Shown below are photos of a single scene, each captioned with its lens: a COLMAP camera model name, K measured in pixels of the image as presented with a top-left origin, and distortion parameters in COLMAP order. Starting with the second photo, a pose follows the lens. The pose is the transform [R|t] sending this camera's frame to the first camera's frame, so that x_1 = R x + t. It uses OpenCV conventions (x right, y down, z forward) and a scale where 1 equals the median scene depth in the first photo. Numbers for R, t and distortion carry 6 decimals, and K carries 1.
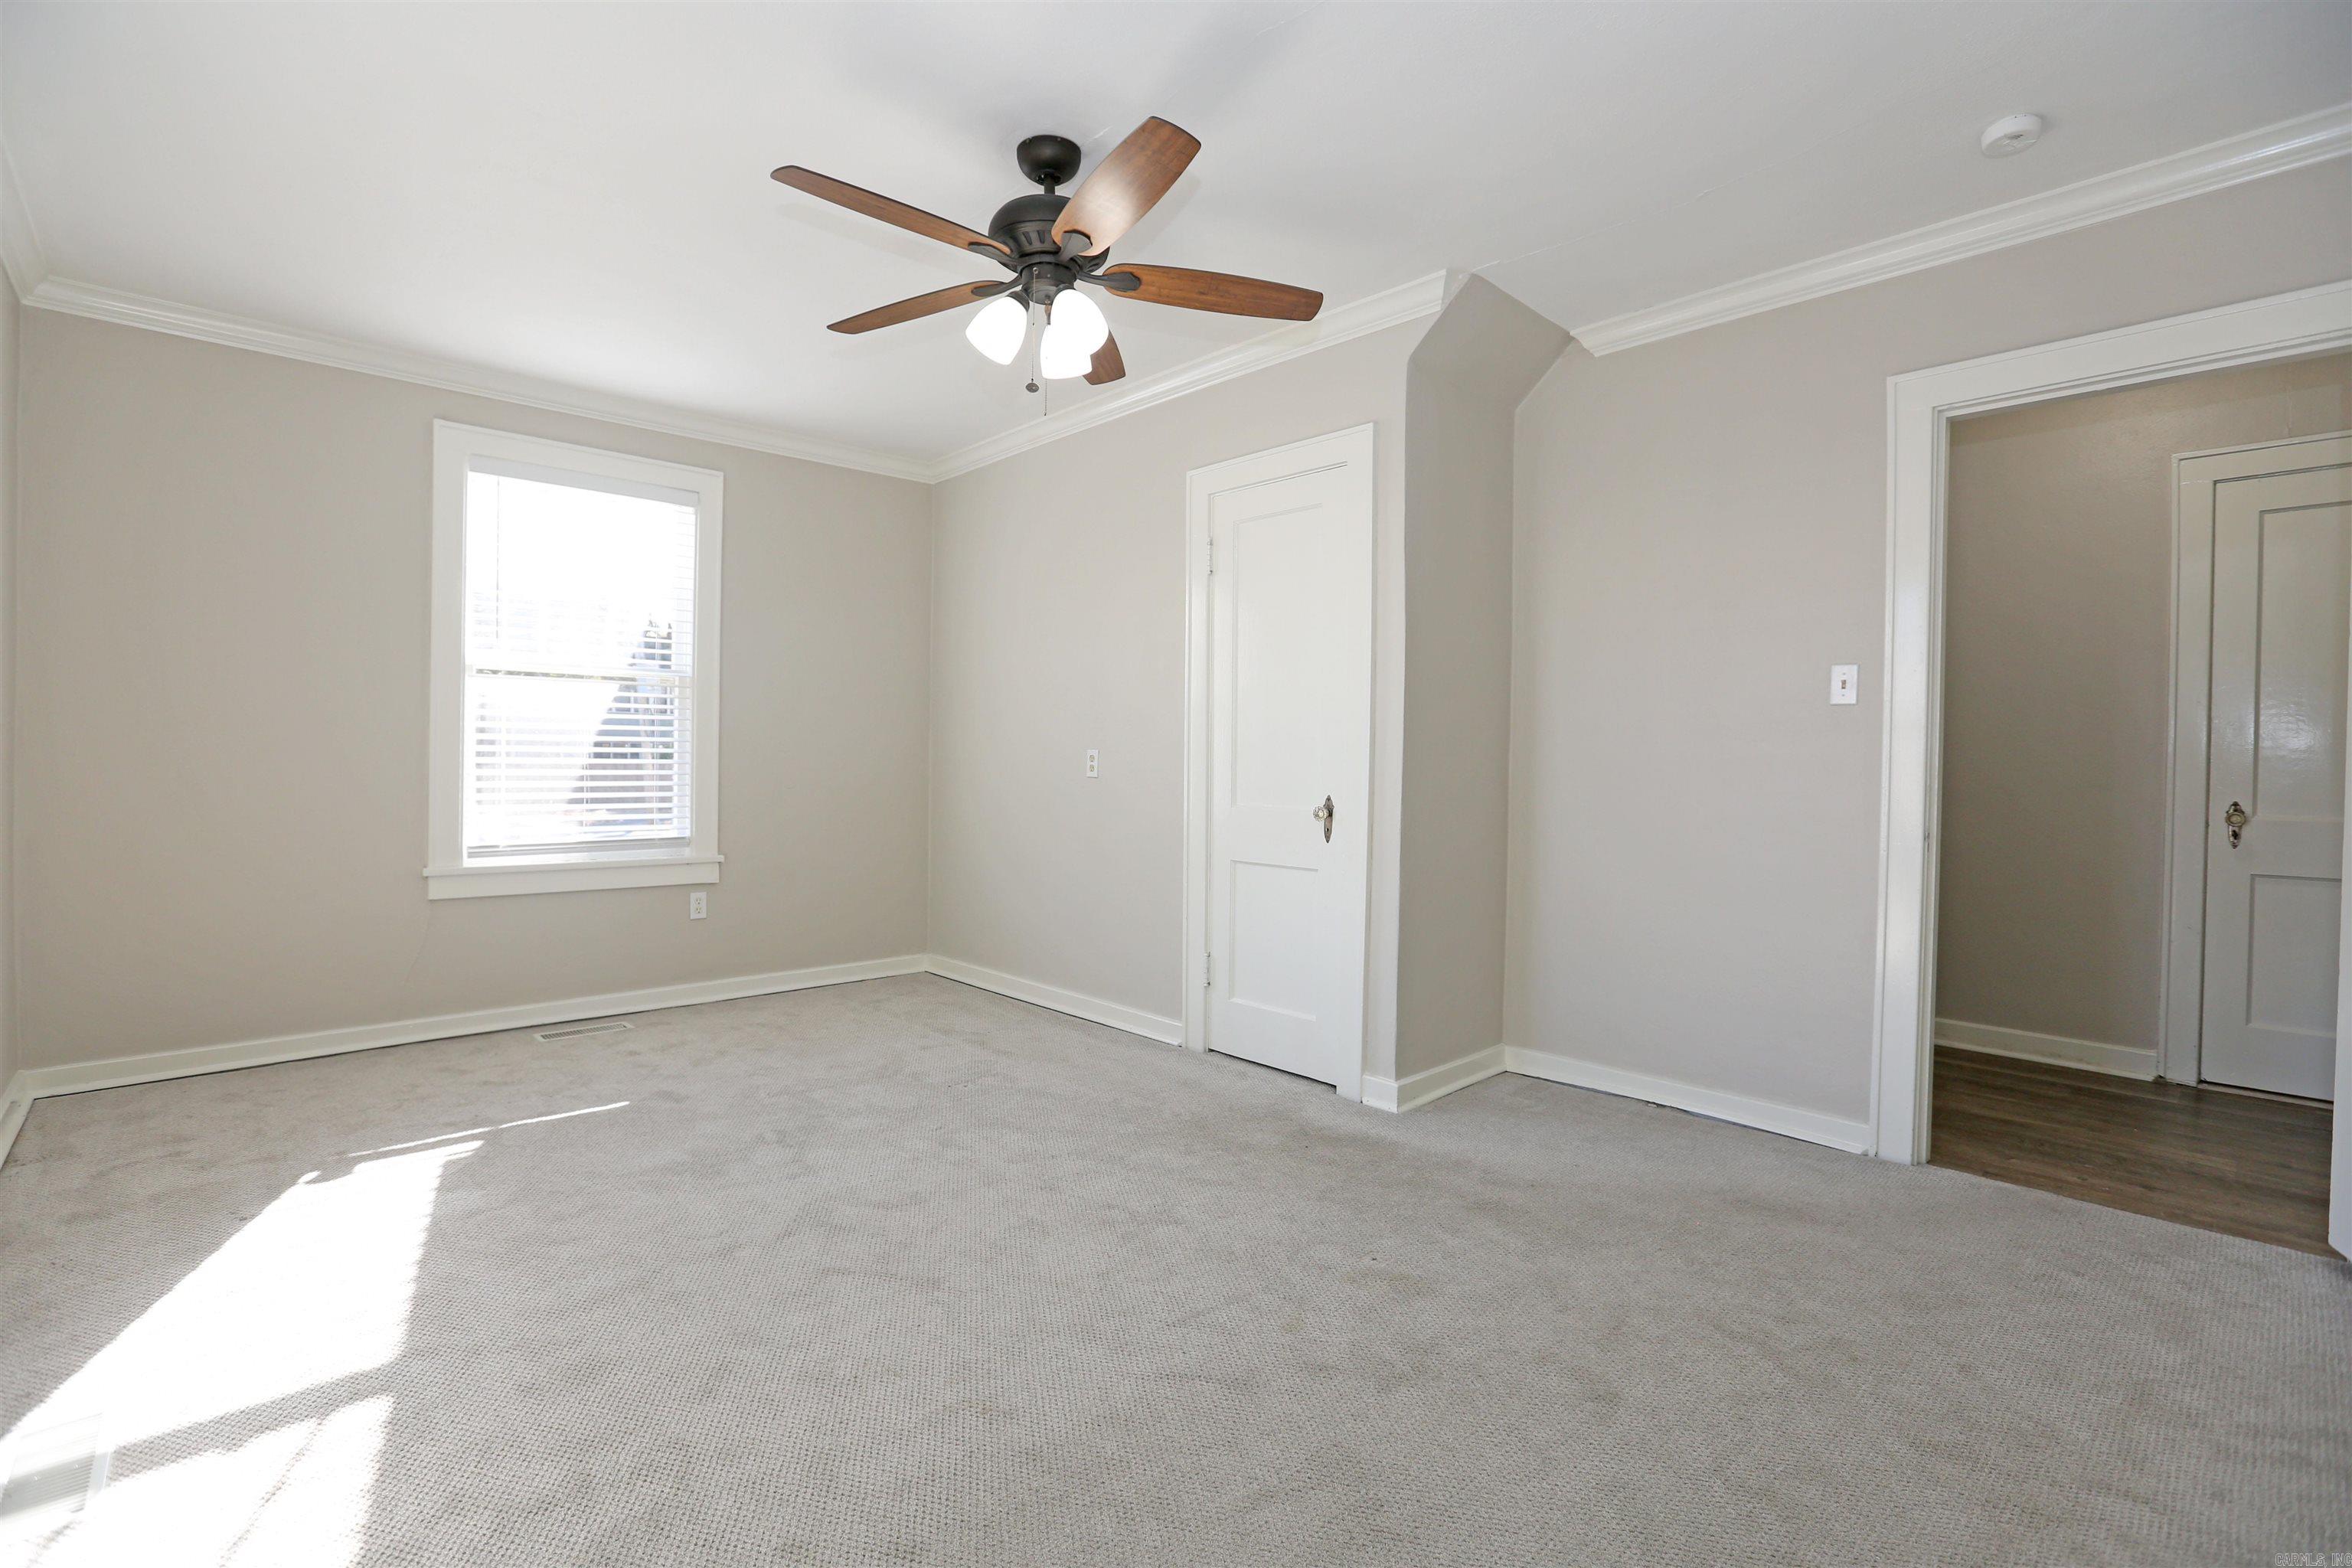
lens RADIAL K [[1062.2, 0, 1186.4], [0, 1062.2, 778.7], [0, 0, 1]] dist [-0.069333, 0.027130]
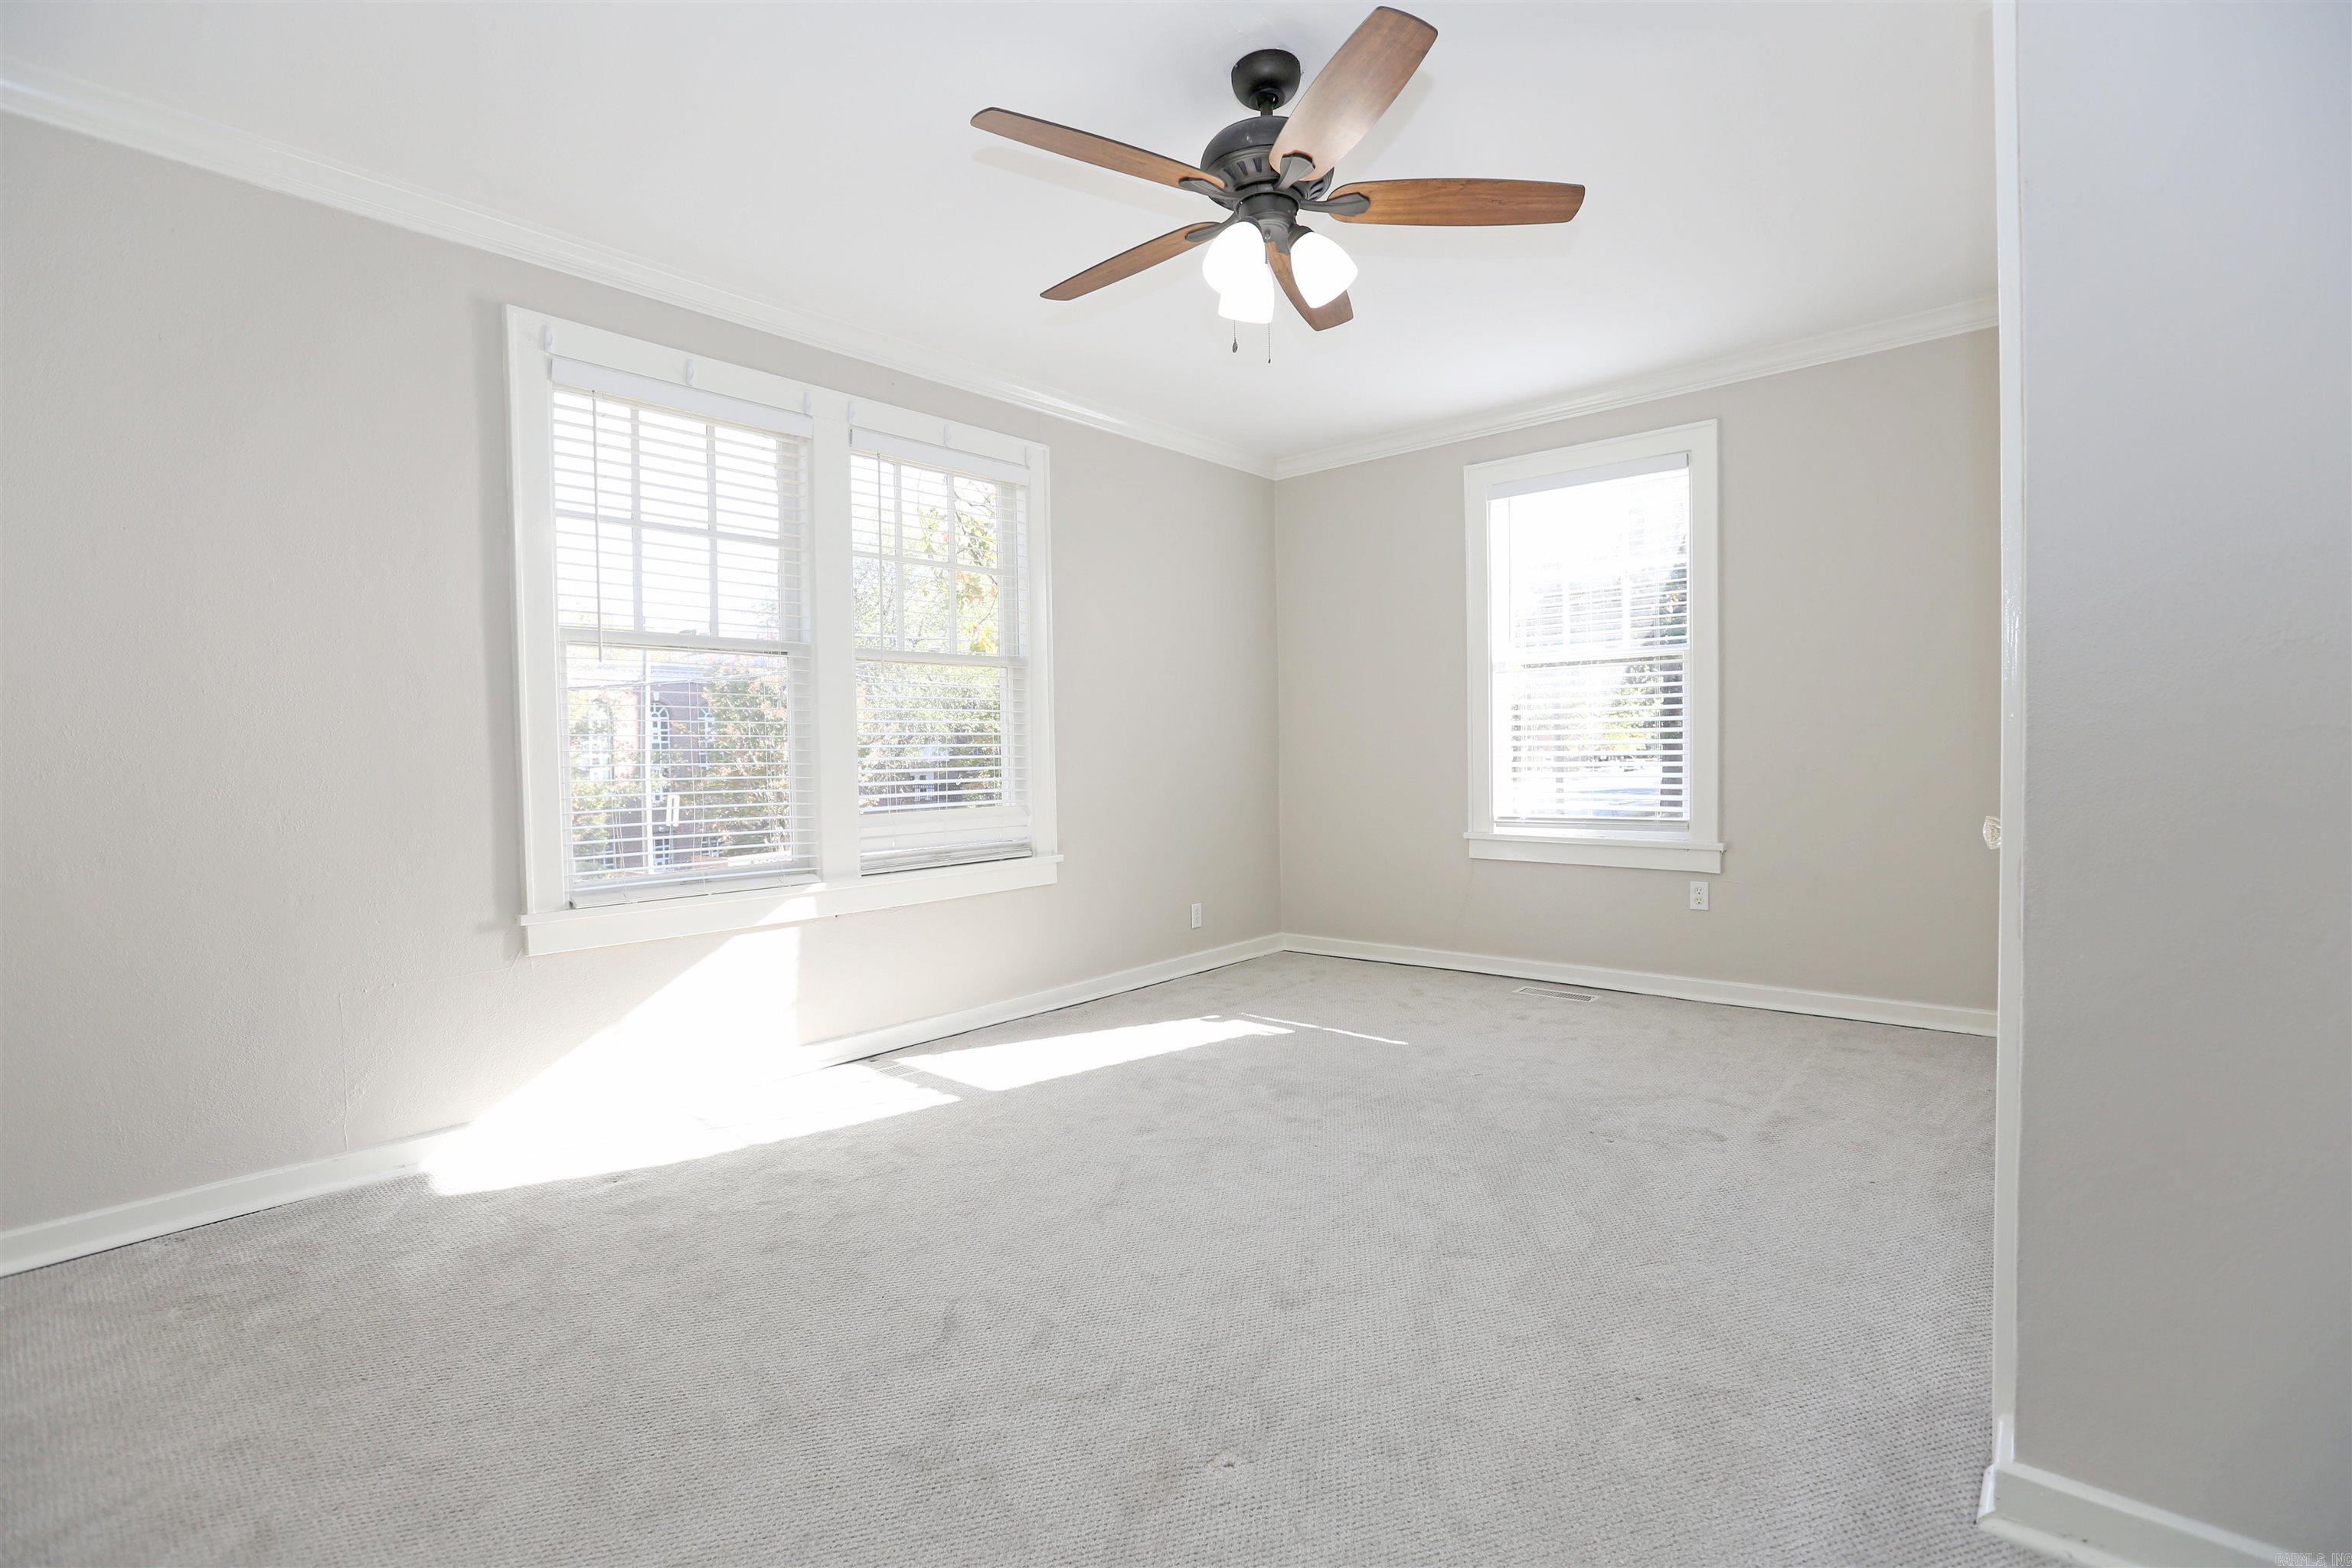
lens RADIAL K [[1062.2, 0, 1186.4], [0, 1062.2, 778.7], [0, 0, 1]] dist [-0.069333, 0.027130]
pose [[0.096932, 0.012706, -0.995210, 0.479956], [0.000334, 0.999918, 0.012799, 0.006484], [0.995291, -0.001574, 0.096920, 0.535216]]
